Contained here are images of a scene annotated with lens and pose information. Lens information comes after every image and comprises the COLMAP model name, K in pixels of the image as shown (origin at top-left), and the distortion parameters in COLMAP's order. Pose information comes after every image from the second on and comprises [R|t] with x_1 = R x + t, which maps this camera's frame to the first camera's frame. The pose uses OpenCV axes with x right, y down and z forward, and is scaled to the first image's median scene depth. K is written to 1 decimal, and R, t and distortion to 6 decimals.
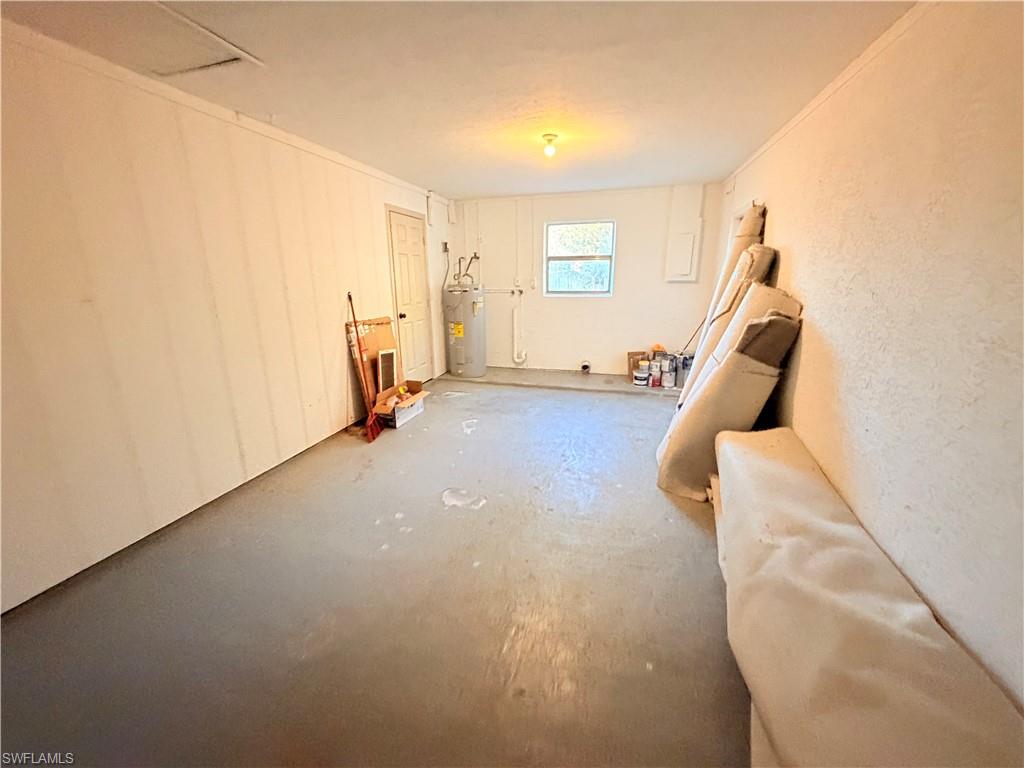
lens RADIAL K [[408.6, 0, 509.9], [0, 408.6, 384.3], [0, 0, 1]] dist [-0.000116, 0.000244]
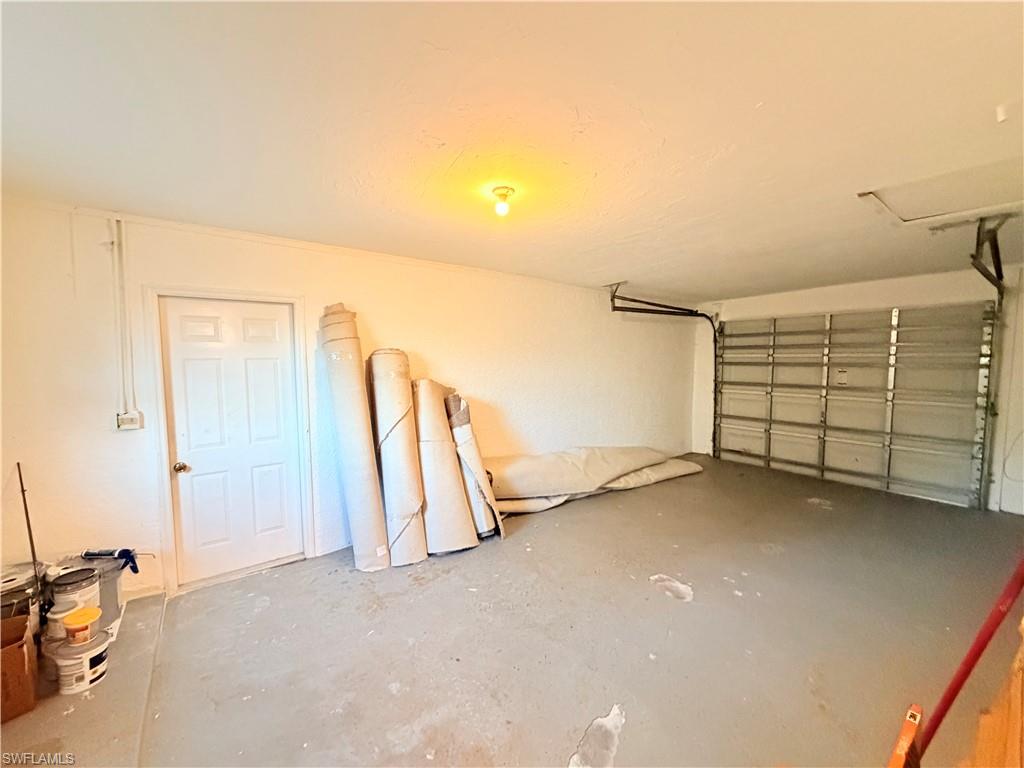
lens RADIAL K [[408.6, 0, 509.9], [0, 408.6, 384.3], [0, 0, 1]] dist [-0.000116, 0.000244]
pose [[-0.801756, -0.034888, 0.596633, -0.378627], [0.162778, 0.947806, 0.274165, -0.543236], [-0.575058, 0.316932, -0.754230, 1.824150]]
